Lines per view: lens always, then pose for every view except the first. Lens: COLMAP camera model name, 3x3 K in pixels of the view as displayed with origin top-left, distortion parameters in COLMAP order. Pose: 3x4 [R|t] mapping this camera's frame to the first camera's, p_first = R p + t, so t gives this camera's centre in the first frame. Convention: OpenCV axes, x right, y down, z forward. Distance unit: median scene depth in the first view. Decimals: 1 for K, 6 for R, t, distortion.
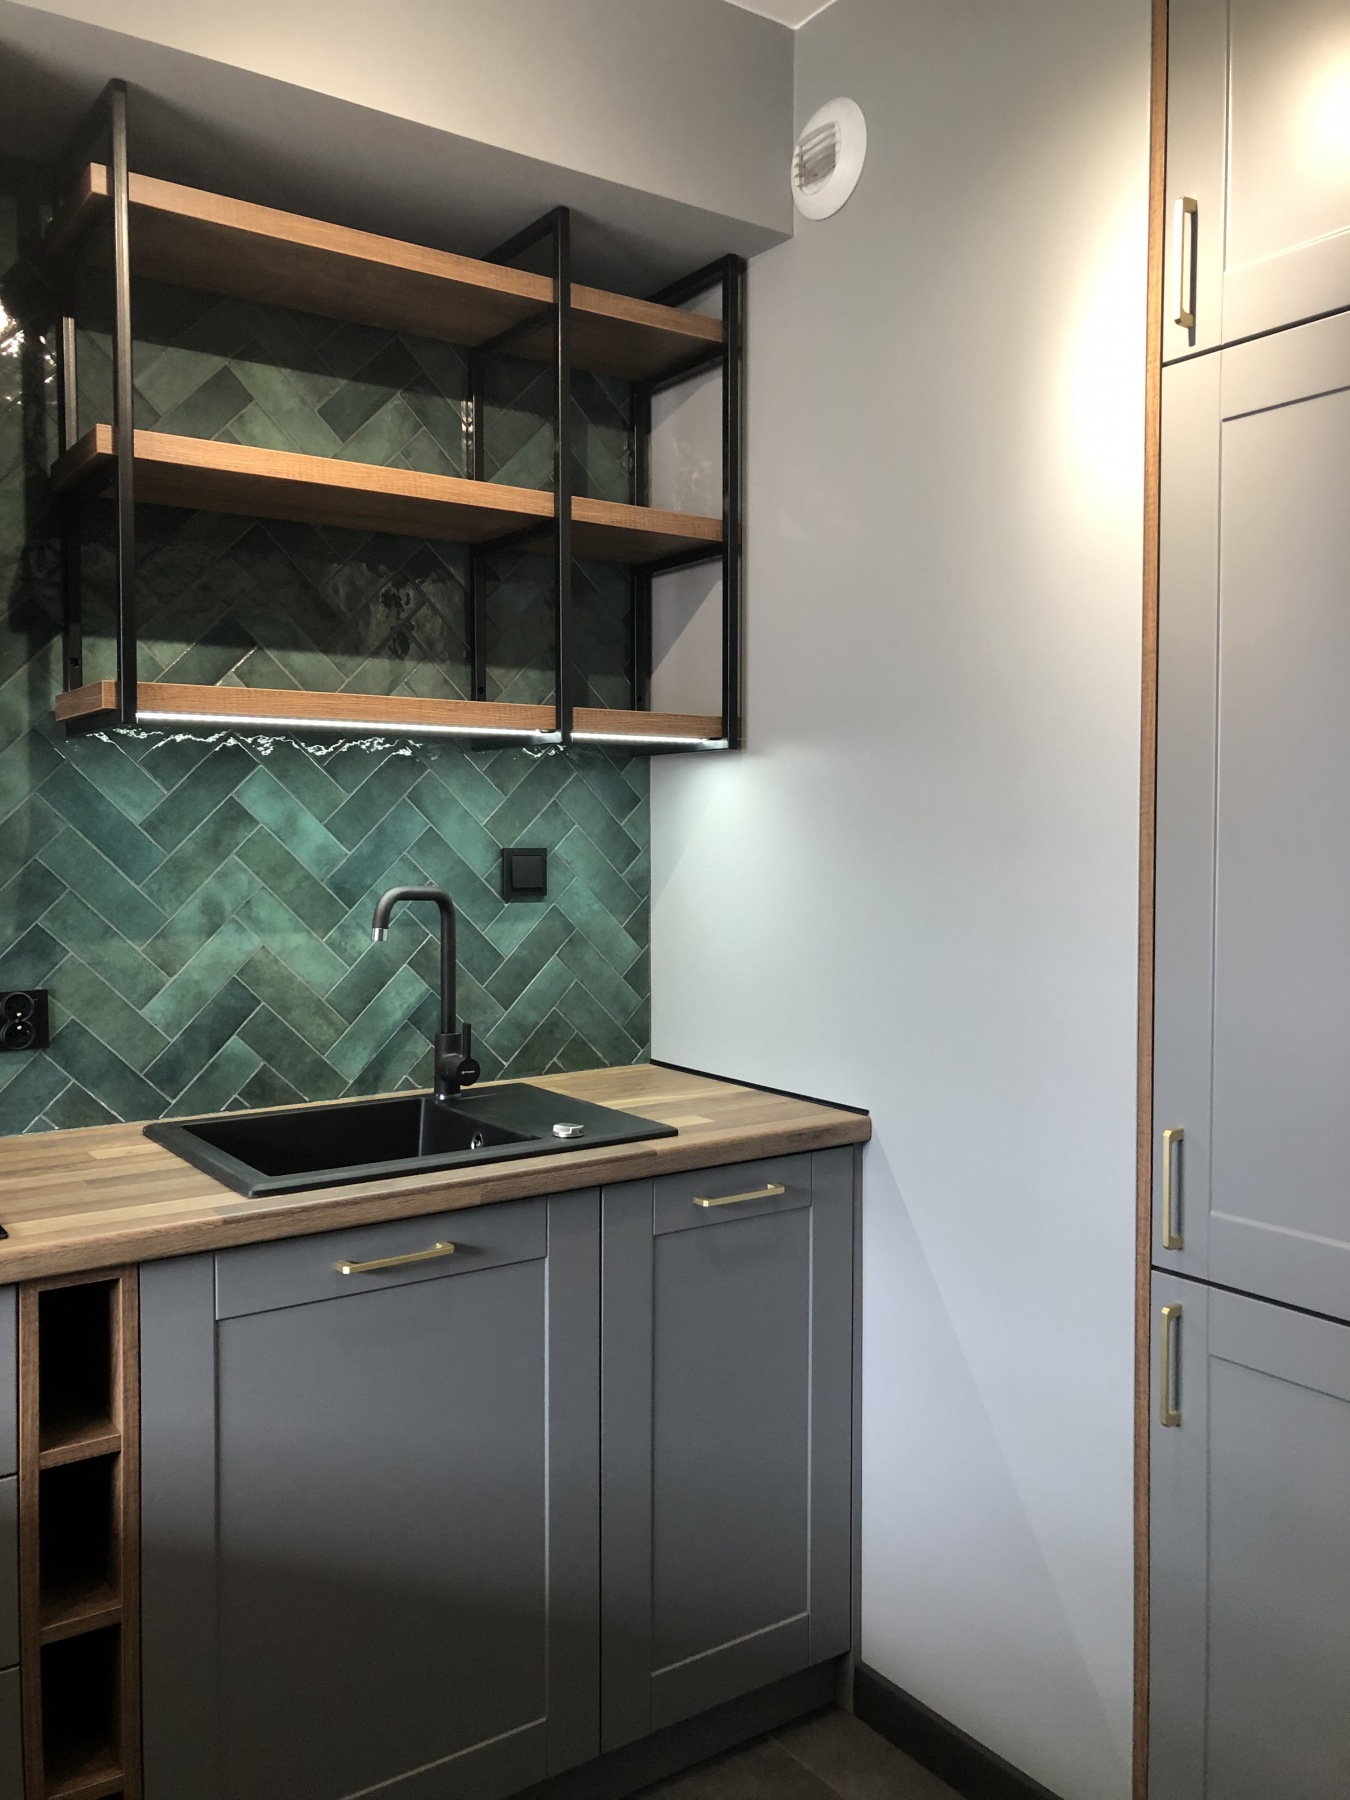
lens RADIAL K [[1466.8, 0, 679.9], [0, 1466.8, 878.9], [0, 0, 1]] dist [0.043198, -0.039199]
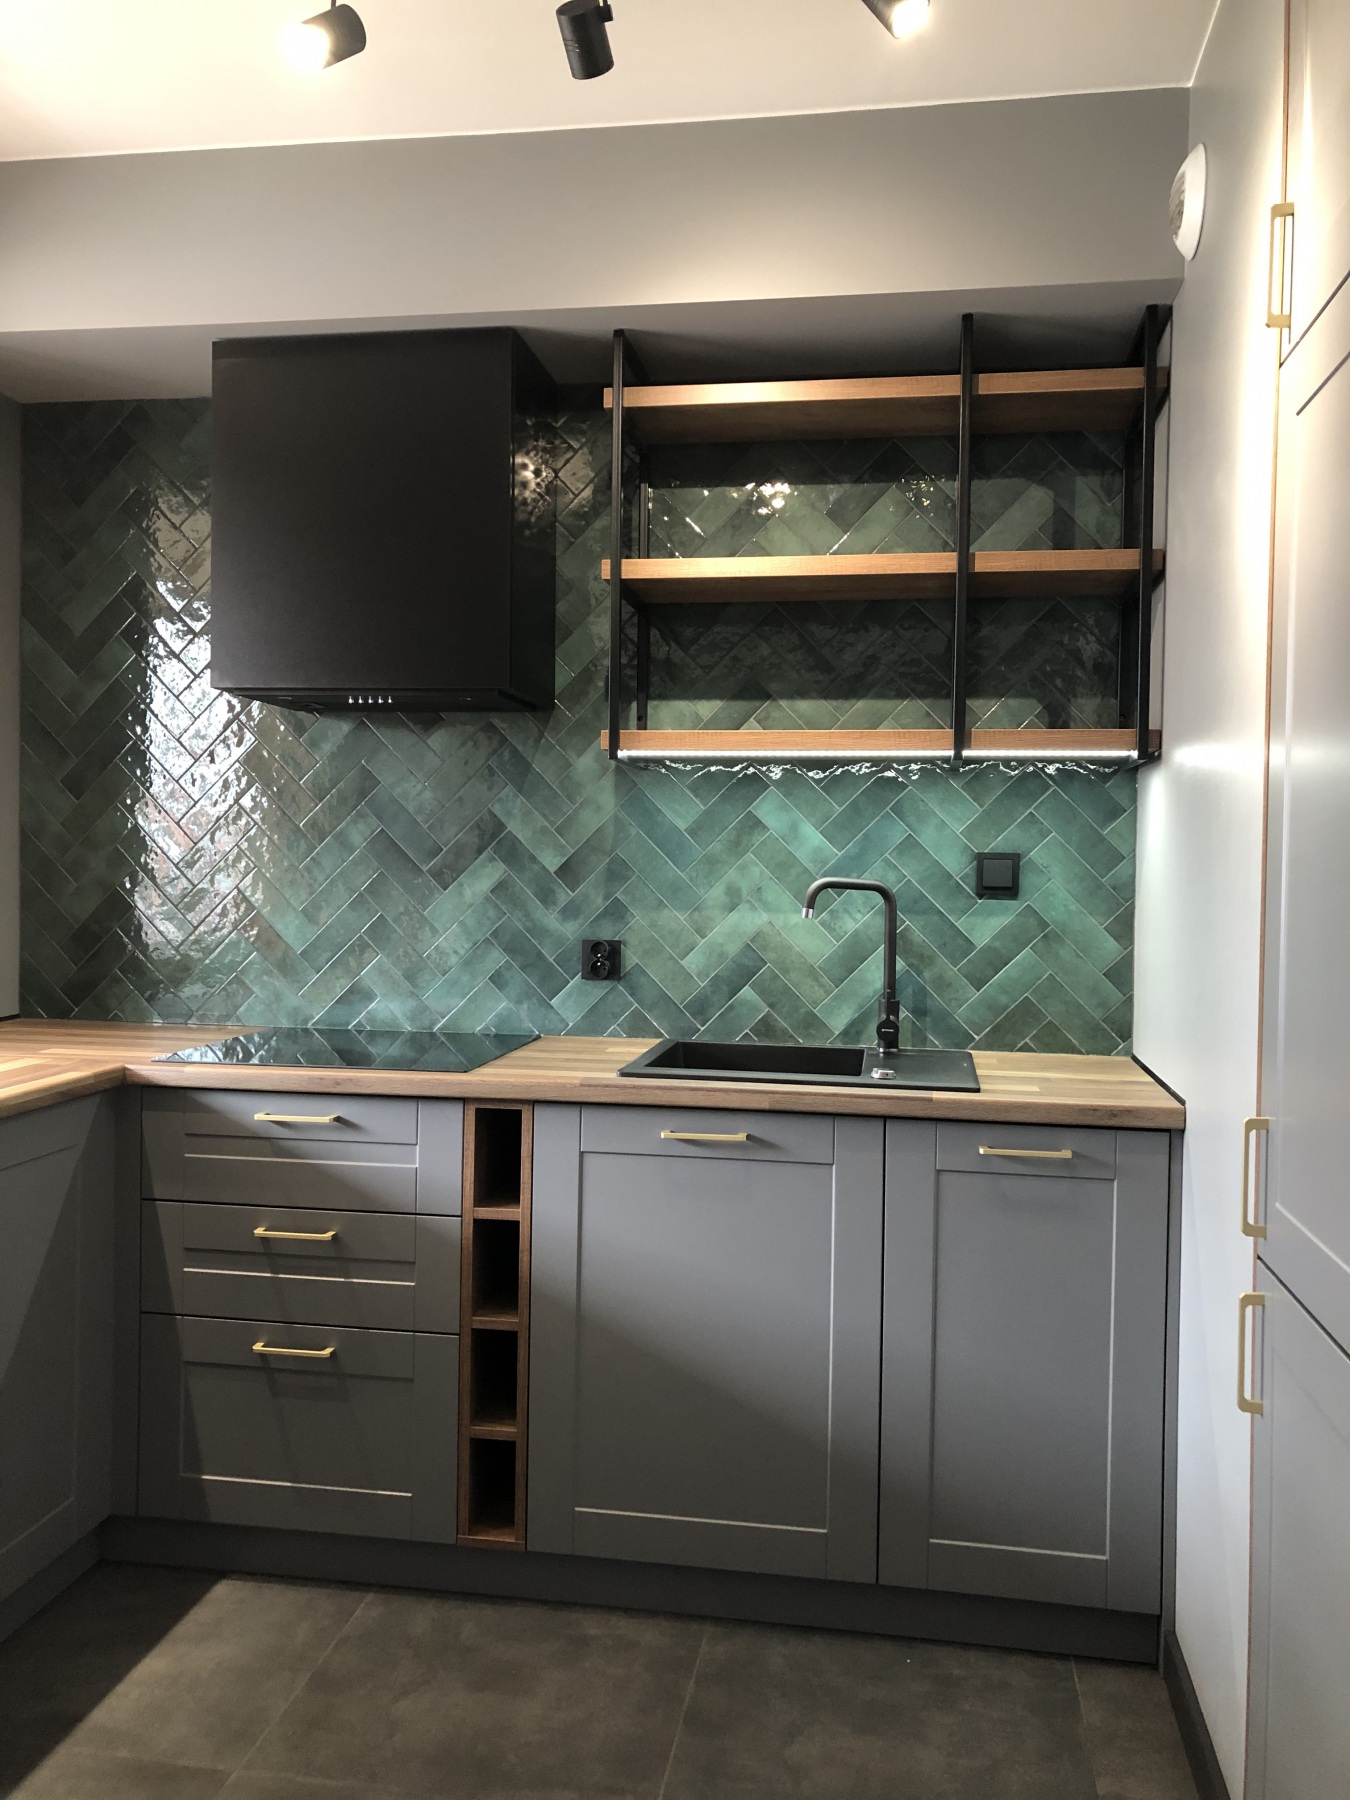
lens RADIAL K [[1466.8, 0, 690.0], [0, 1466.8, 887.4], [0, 0, 1]] dist [0.043198, -0.039199]
pose [[0.713471, 0.022017, -0.700339, 0.603285], [-0.039819, 0.999165, -0.009155, 0.029876], [0.699552, 0.034419, 0.713752, 0.001048]]
